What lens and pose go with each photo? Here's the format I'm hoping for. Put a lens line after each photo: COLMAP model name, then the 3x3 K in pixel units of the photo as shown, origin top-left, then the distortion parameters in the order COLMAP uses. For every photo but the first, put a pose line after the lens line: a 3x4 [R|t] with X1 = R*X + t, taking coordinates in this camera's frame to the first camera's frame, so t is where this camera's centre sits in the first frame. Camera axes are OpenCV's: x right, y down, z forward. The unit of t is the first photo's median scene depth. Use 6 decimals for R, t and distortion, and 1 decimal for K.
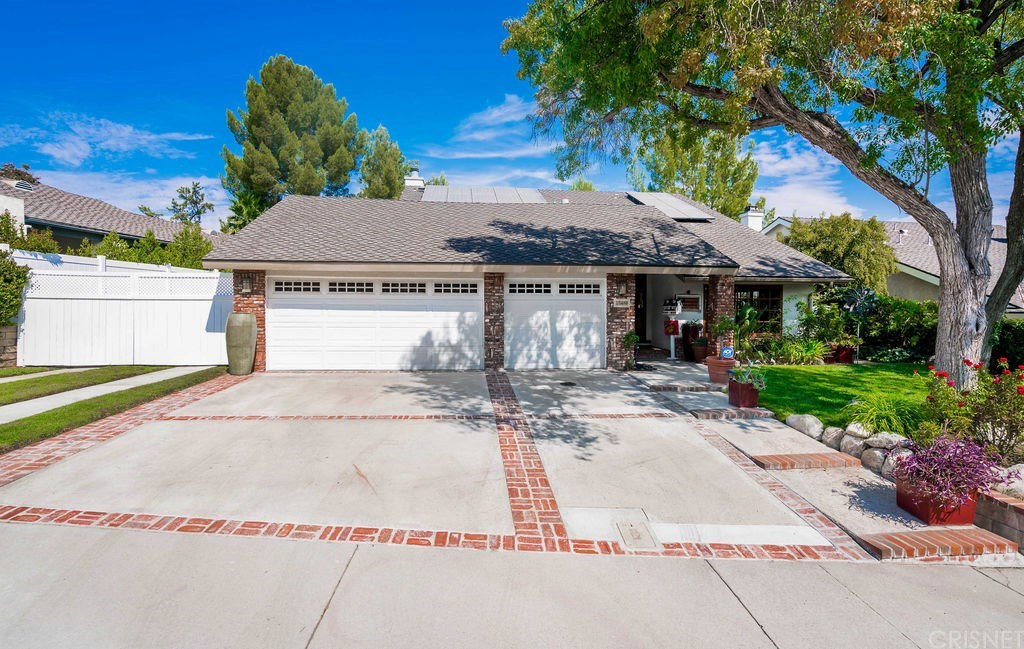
lens RADIAL K [[505.9, 0, 506.3], [0, 505.9, 321.4], [0, 0, 1]] dist [-0.019568, 0.007893]
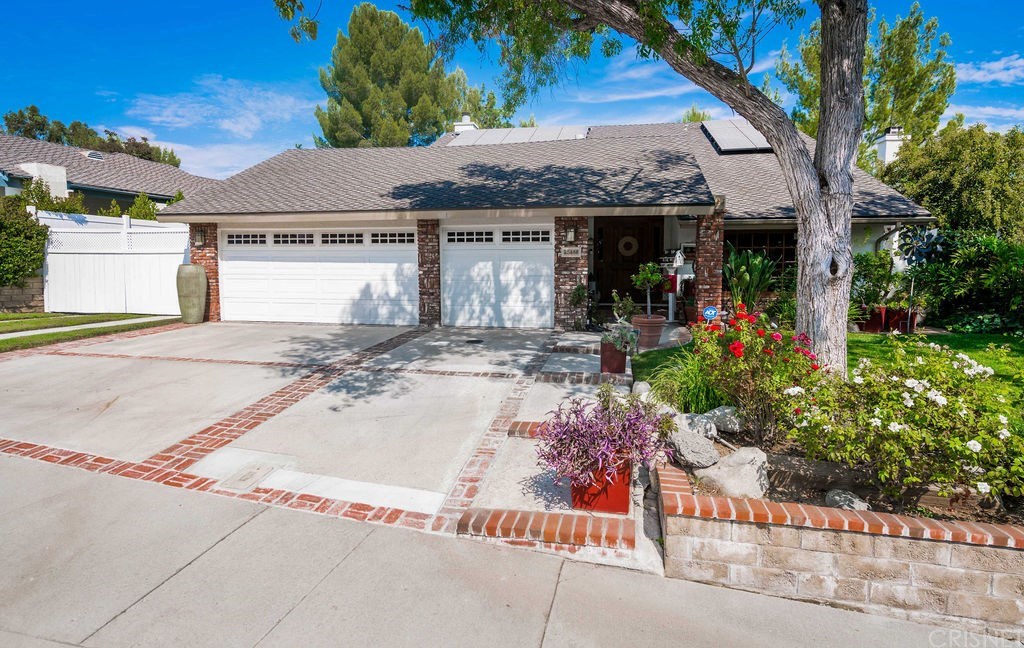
lens RADIAL K [[565.3, 0, 512.3], [0, 565.3, 322.1], [0, 0, 1]] dist [-0.011443, 0.003553]
pose [[0.957672, 0.024120, -0.286849, 0.422040], [-0.006154, 0.997971, 0.063368, 0.022824], [0.287795, -0.058920, 0.955878, 0.054019]]
